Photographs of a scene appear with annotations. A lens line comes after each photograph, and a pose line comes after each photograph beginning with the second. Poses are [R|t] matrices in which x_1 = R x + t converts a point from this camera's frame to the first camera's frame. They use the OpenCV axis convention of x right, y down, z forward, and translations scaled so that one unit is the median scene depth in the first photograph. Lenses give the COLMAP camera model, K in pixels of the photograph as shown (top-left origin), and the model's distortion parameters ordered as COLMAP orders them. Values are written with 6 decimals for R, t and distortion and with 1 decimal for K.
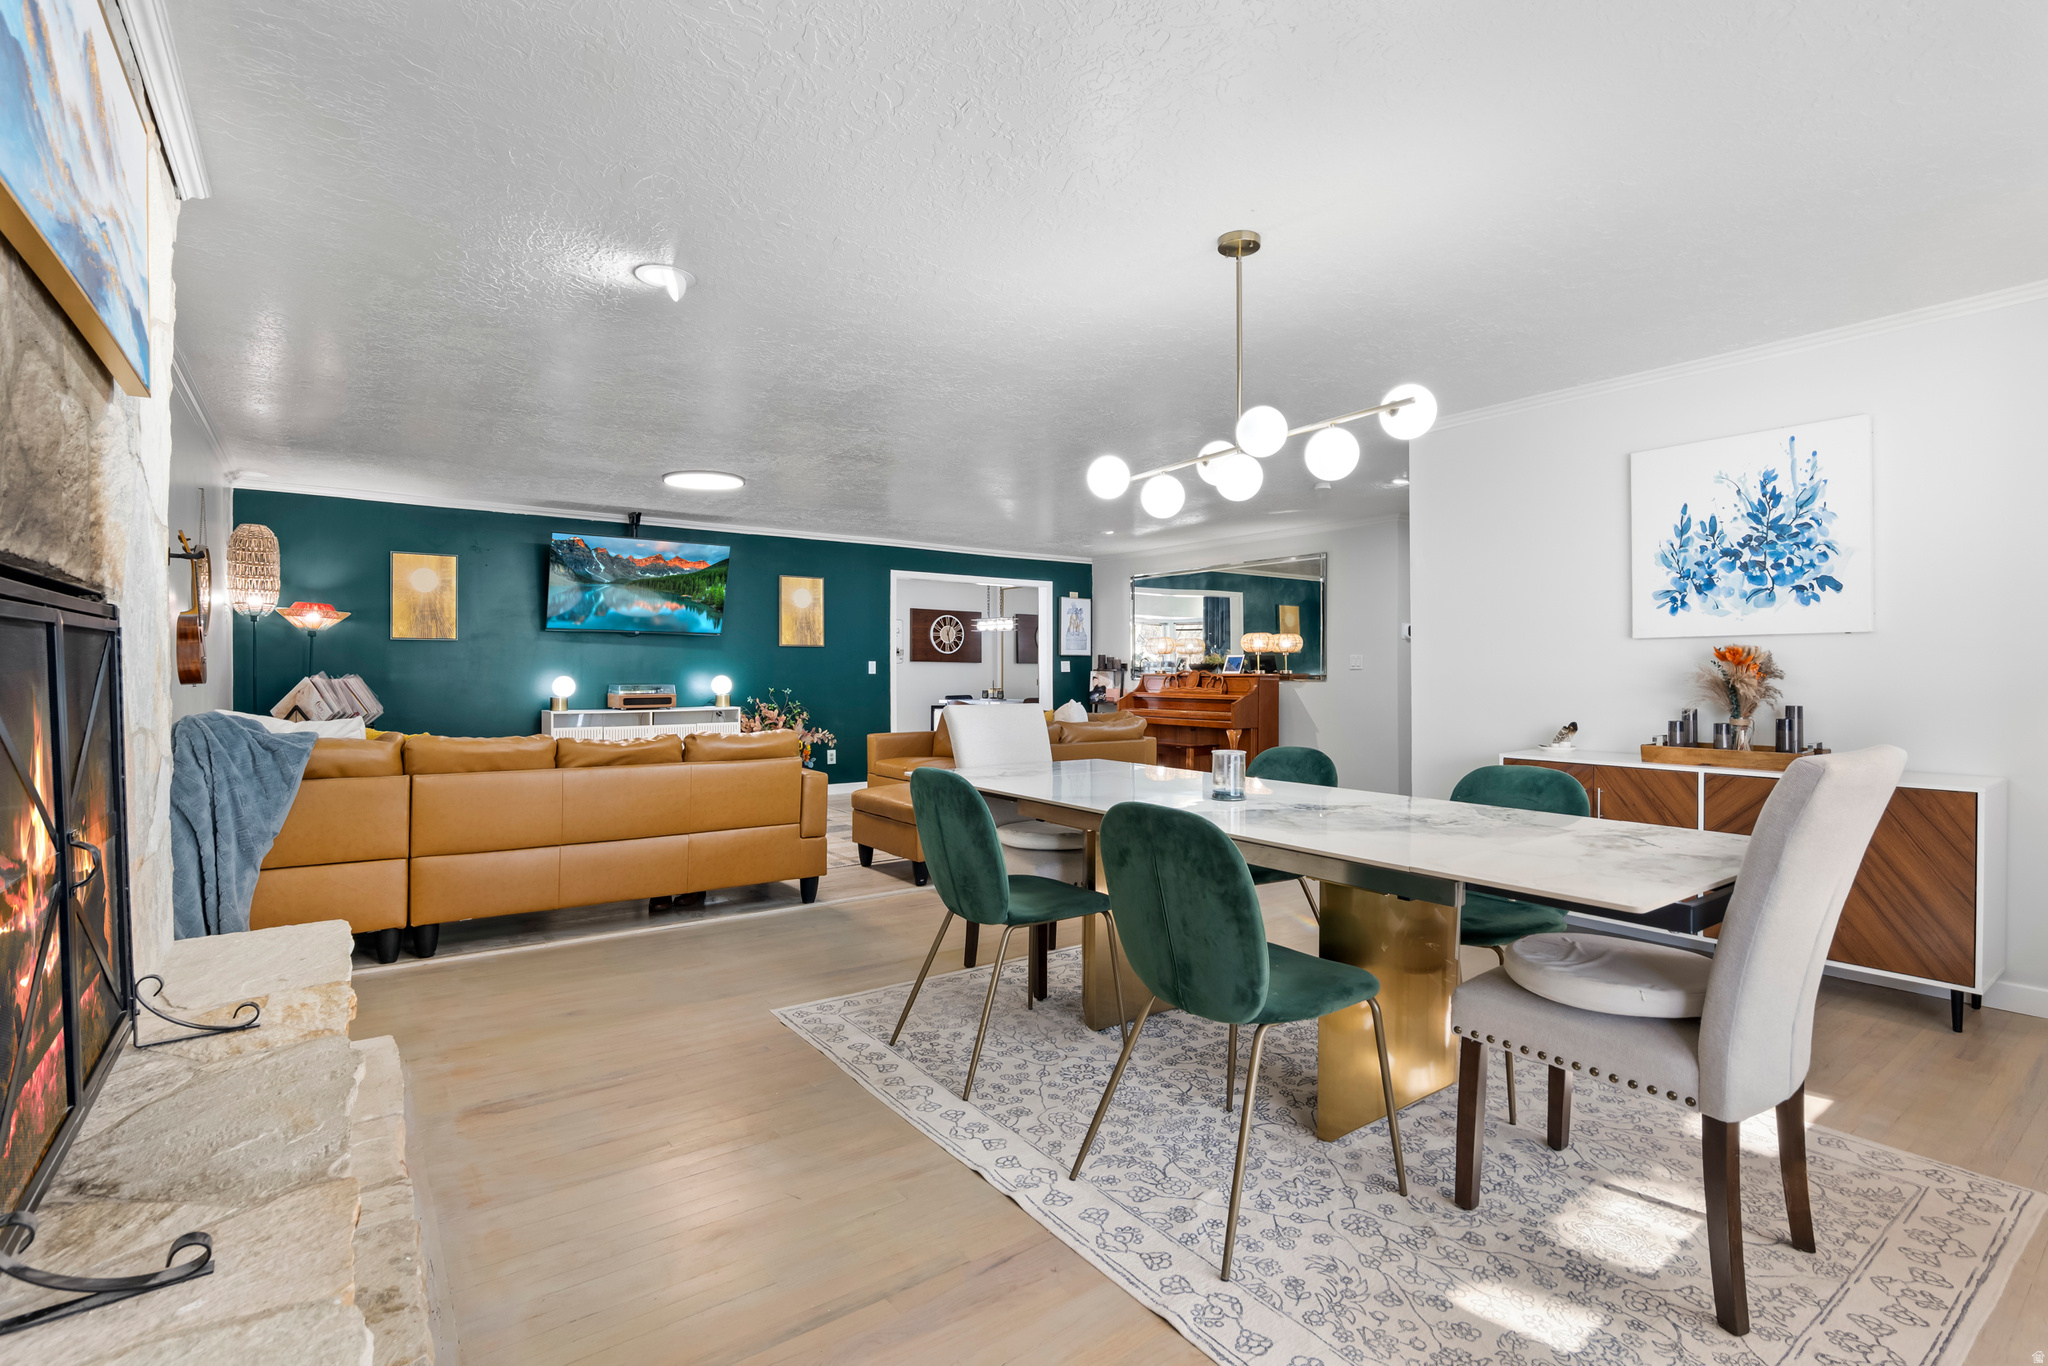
lens RADIAL K [[956.2, 0, 1016.6], [0, 956.2, 681.5], [0, 0, 1]] dist [-0.024925, 0.000602]
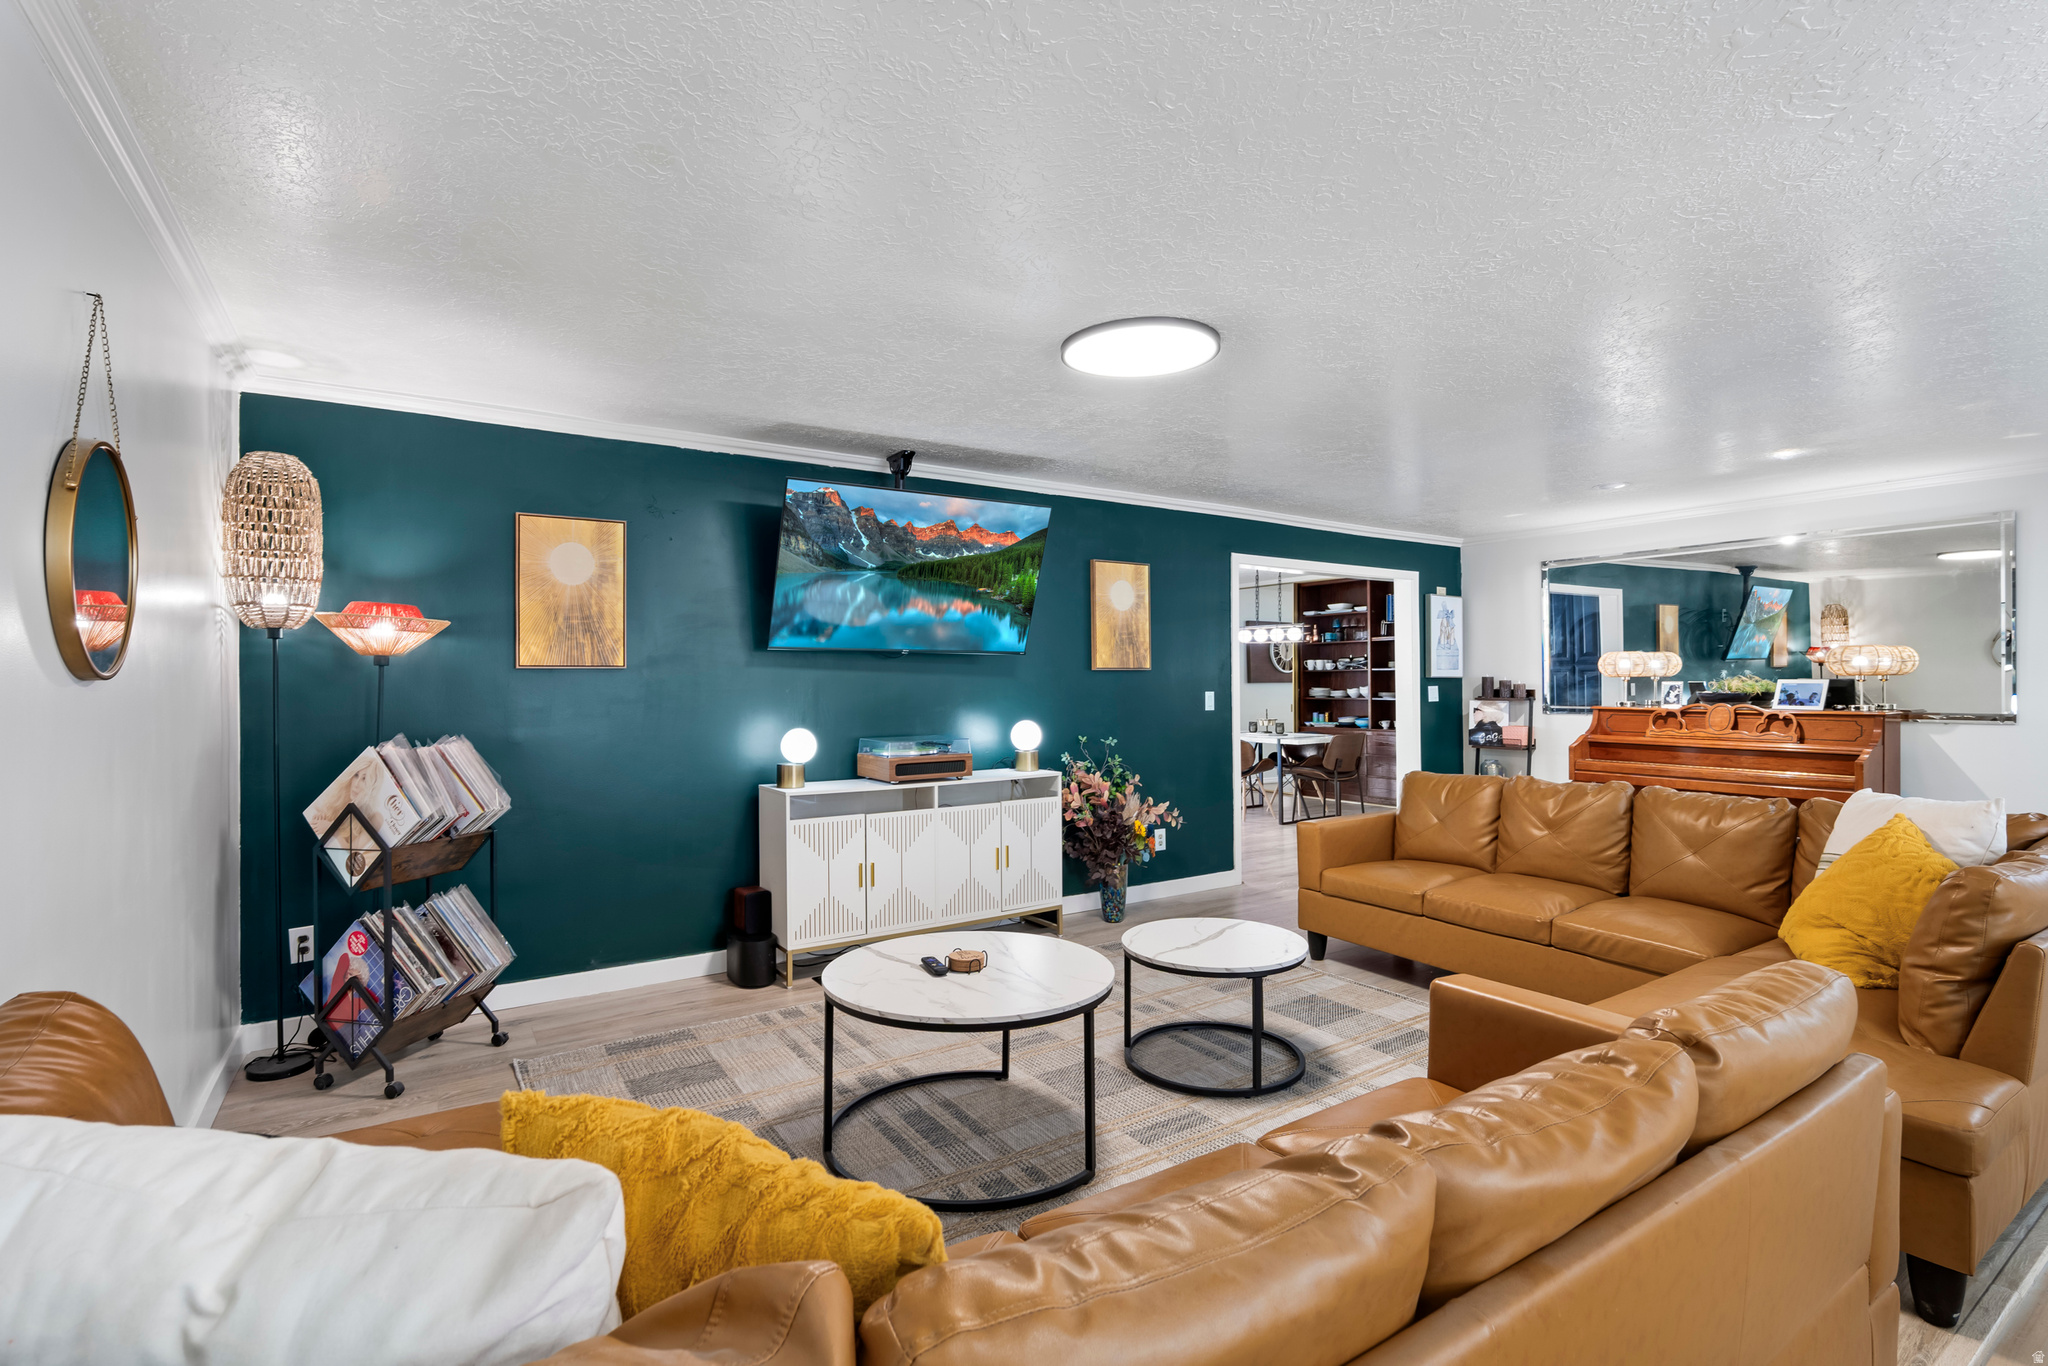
lens RADIAL K [[956.2, 0, 1016.6], [0, 956.2, 681.5], [0, 0, 1]] dist [-0.024925, 0.000602]
pose [[0.998624, -0.005114, -0.052189, -0.299644], [0.004620, 0.999943, -0.009593, -0.026710], [0.052235, 0.009339, 0.998591, 0.403268]]
